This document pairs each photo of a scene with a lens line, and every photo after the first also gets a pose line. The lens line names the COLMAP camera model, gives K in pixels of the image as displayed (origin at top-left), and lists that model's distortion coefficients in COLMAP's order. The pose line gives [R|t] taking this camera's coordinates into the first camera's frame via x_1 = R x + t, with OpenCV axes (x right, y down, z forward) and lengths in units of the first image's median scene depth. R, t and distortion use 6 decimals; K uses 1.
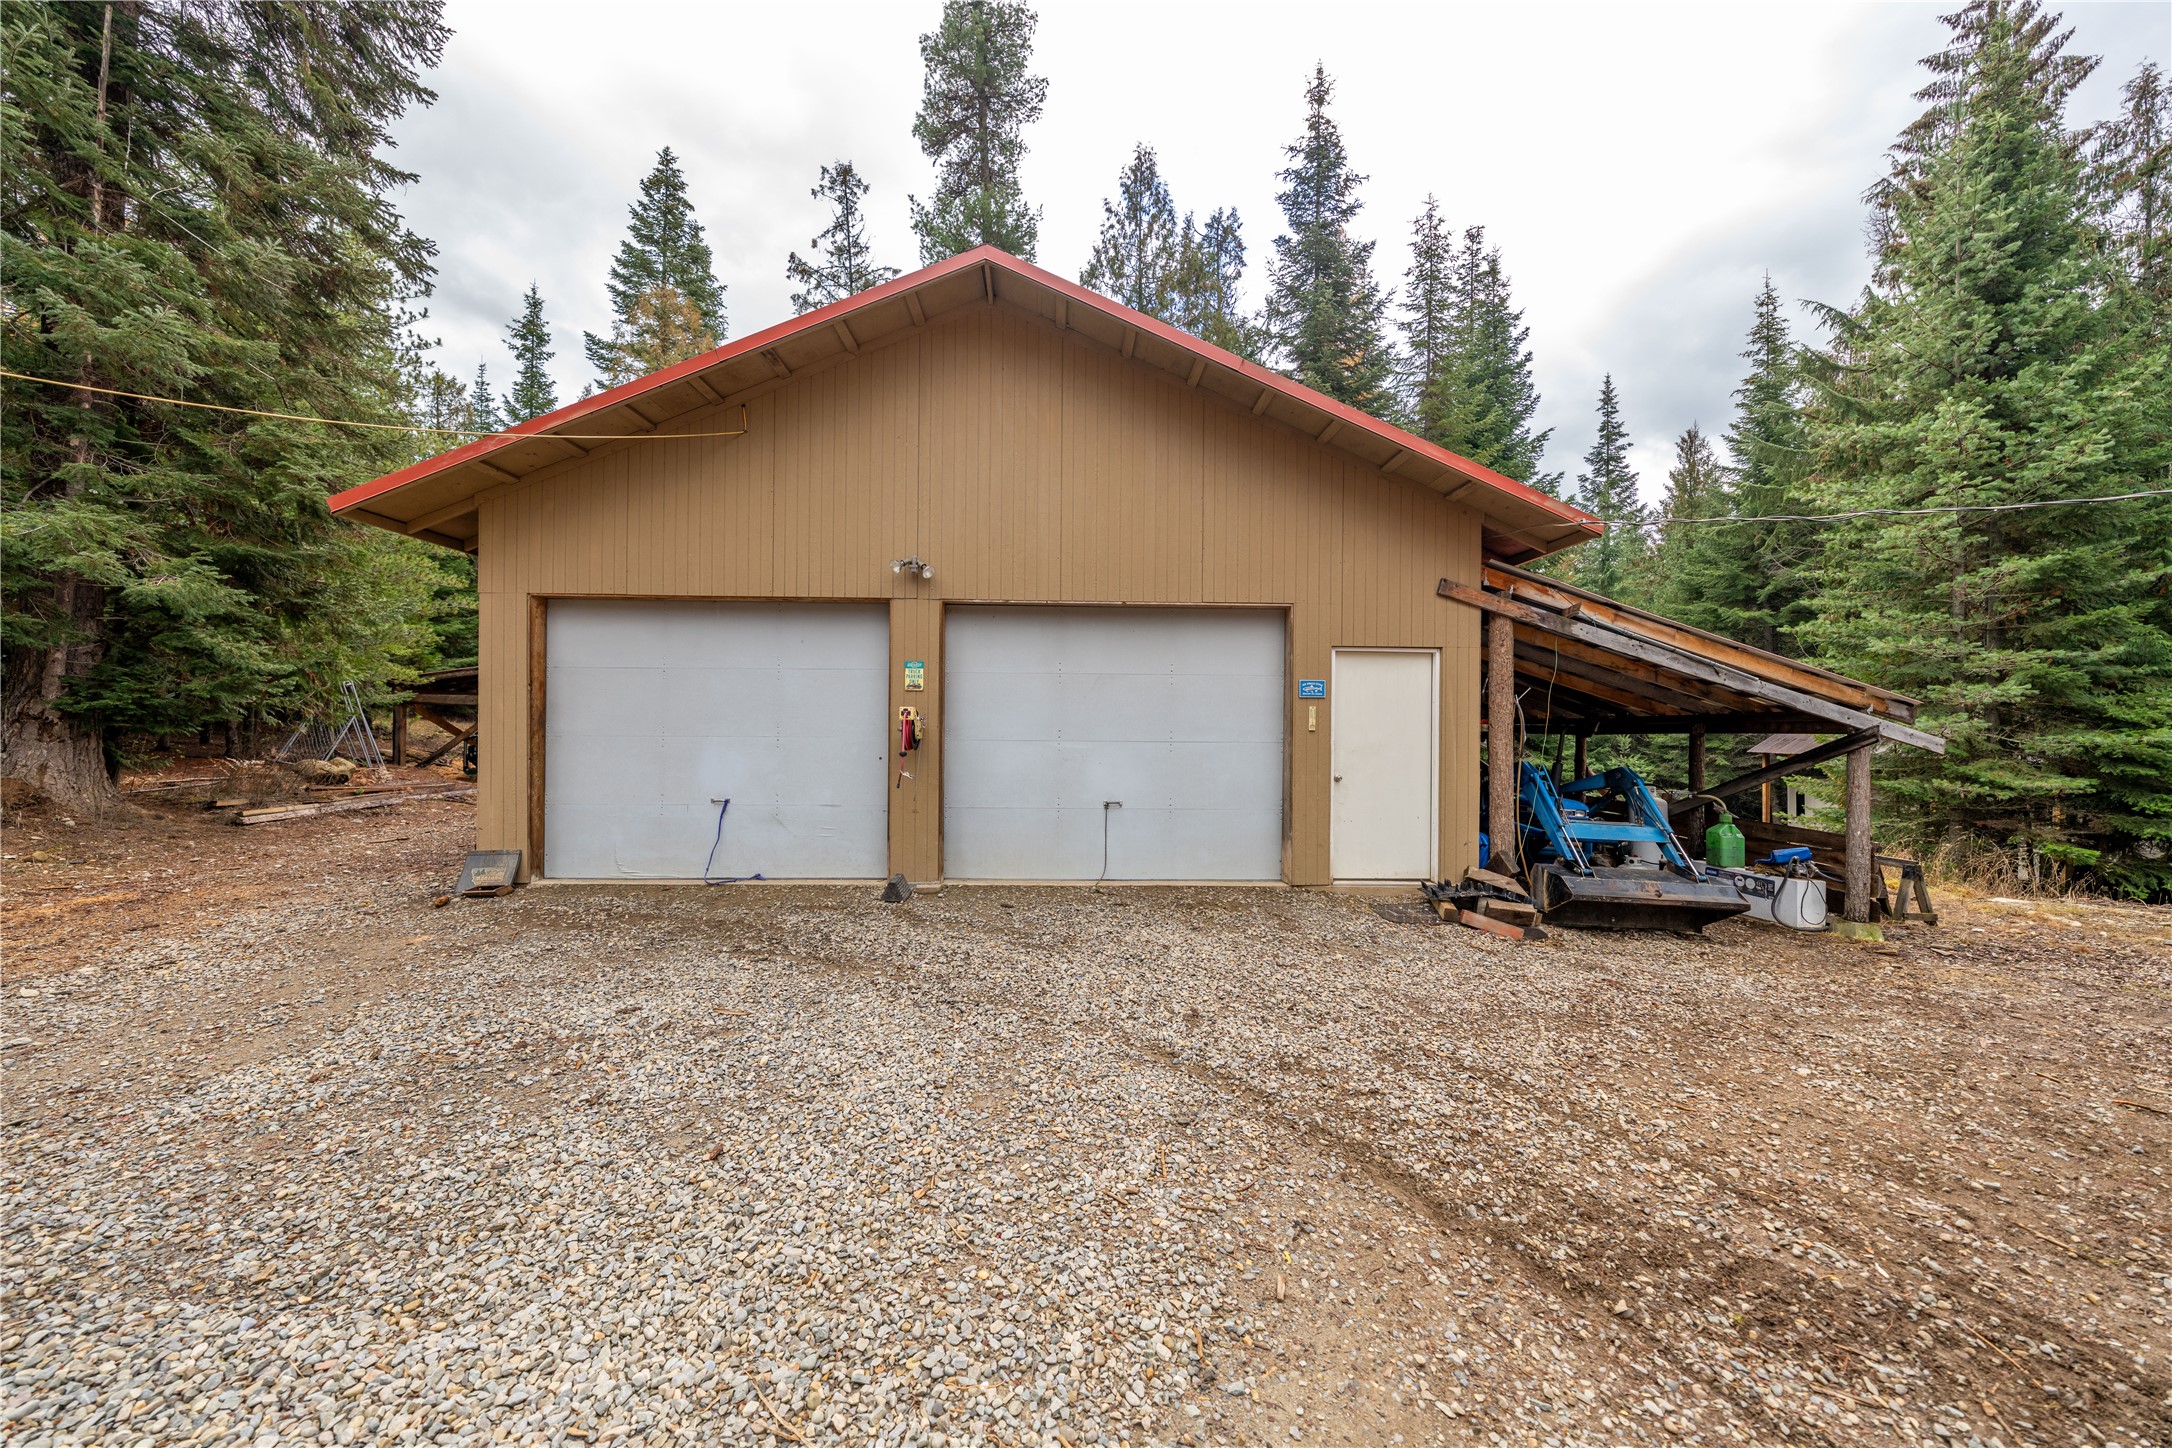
lens RADIAL K [[750.0, 0, 1086.0], [0, 750.0, 724.0], [0, 0, 1]] dist [-0.008314, 0.002174]
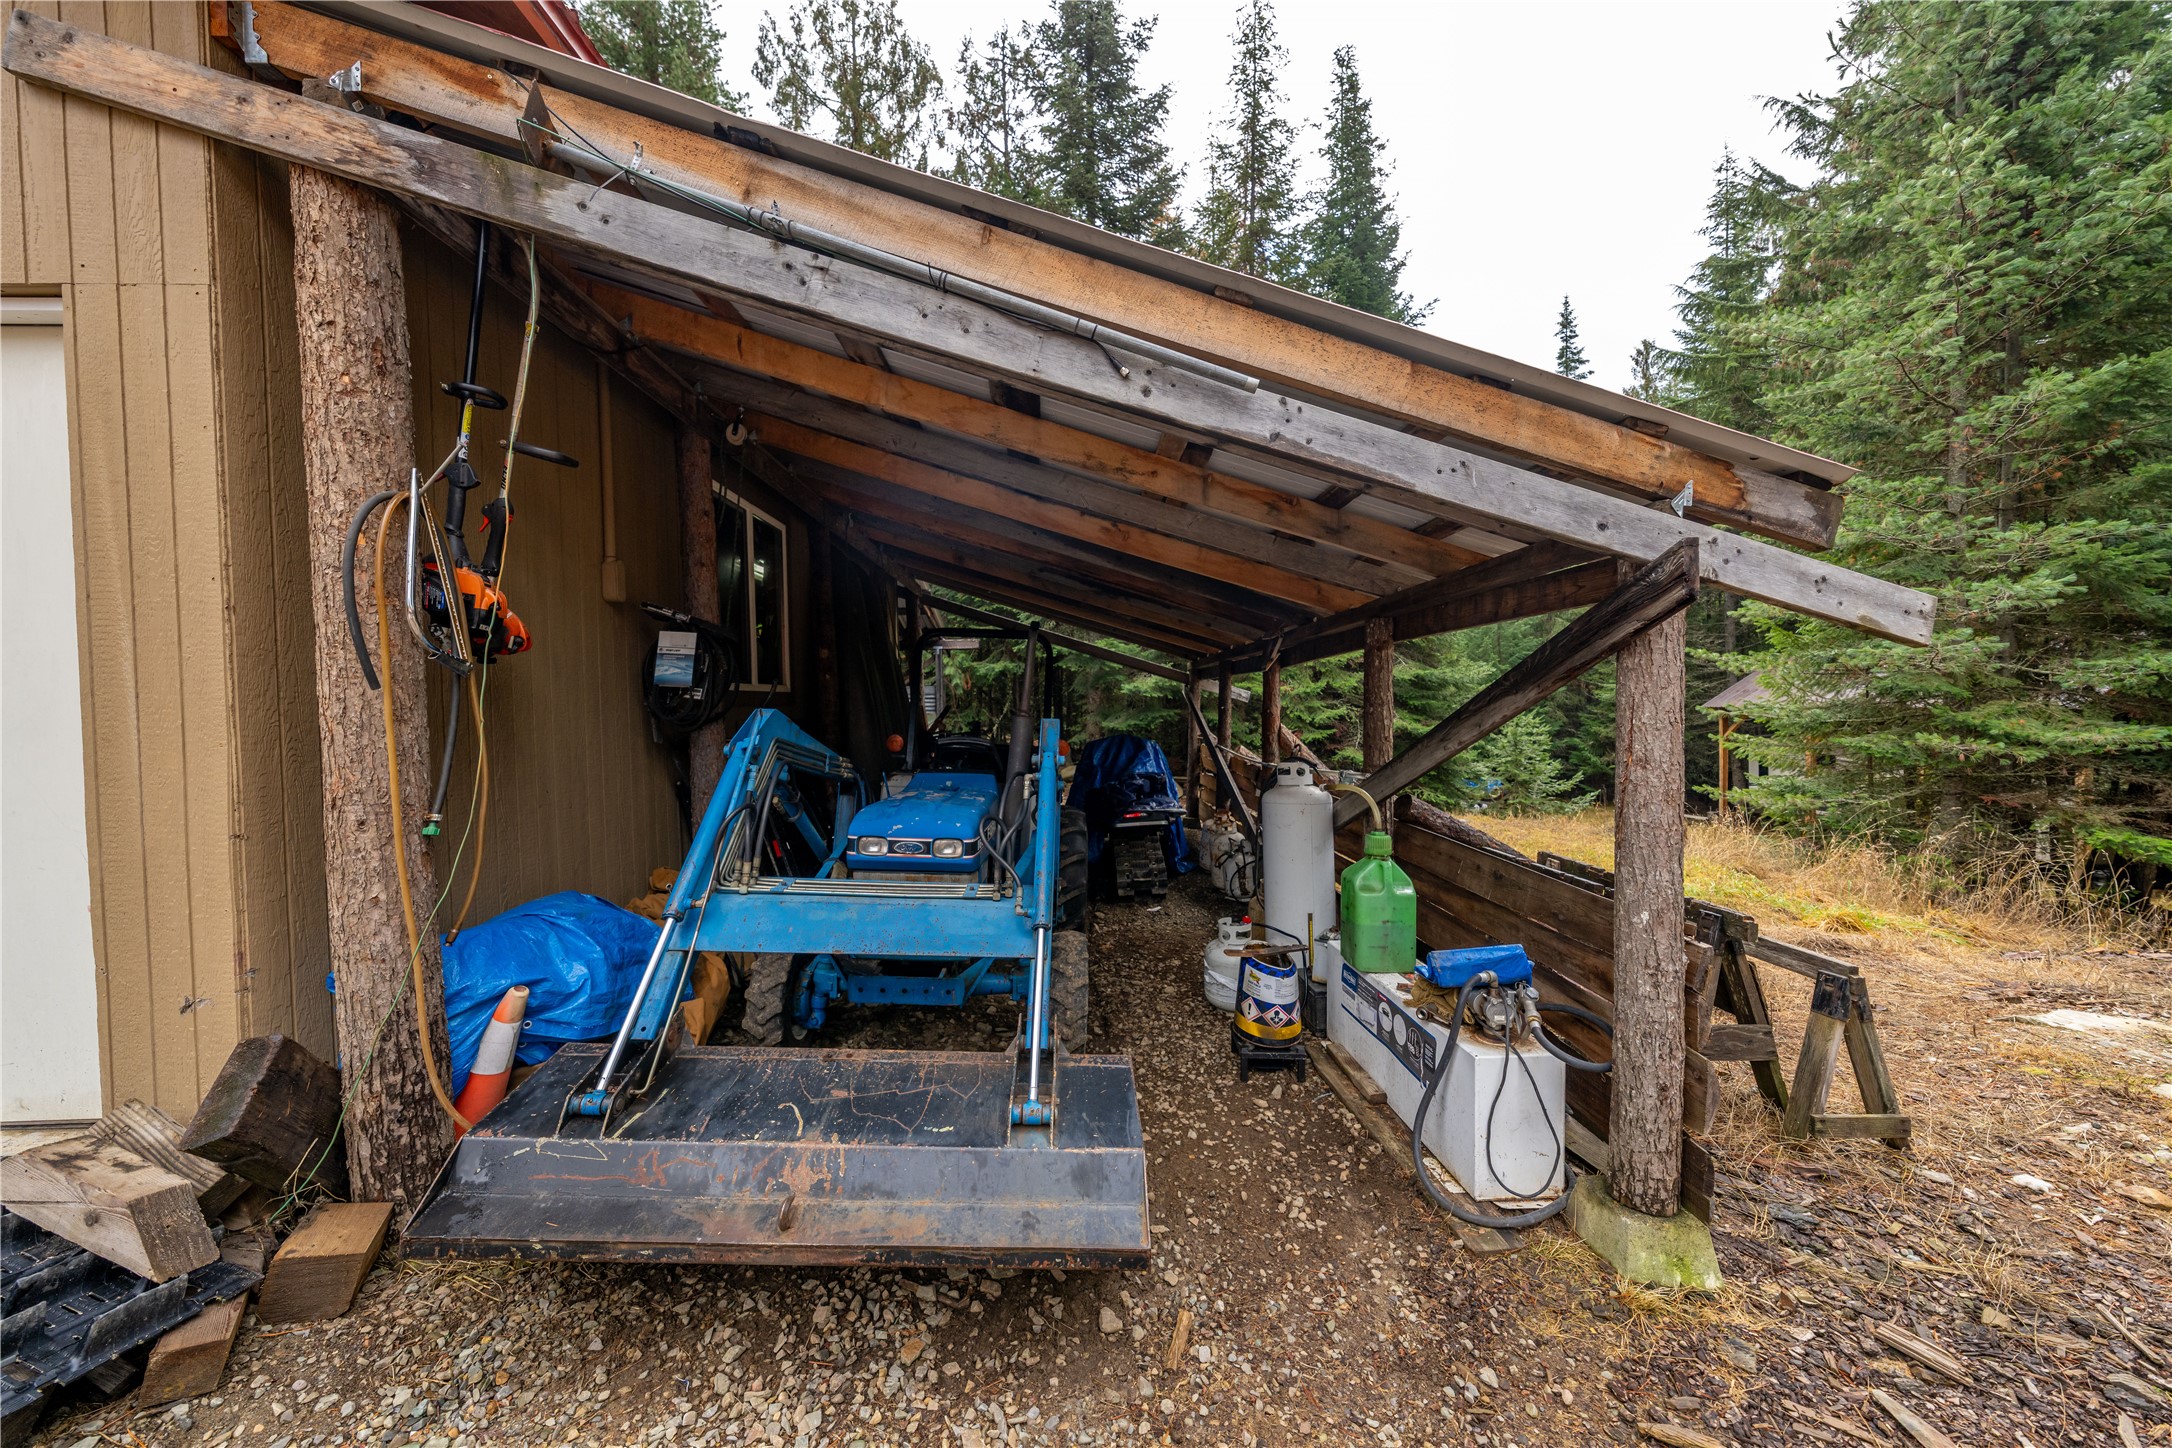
lens RADIAL K [[750.0, 0, 1086.0], [0, 750.0, 724.0], [0, 0, 1]] dist [-0.008314, 0.002174]
pose [[0.999635, -0.026584, 0.004913, 0.421785], [0.026424, 0.999195, 0.030181, 0.028098], [-0.005711, -0.030040, 0.999532, 0.365278]]
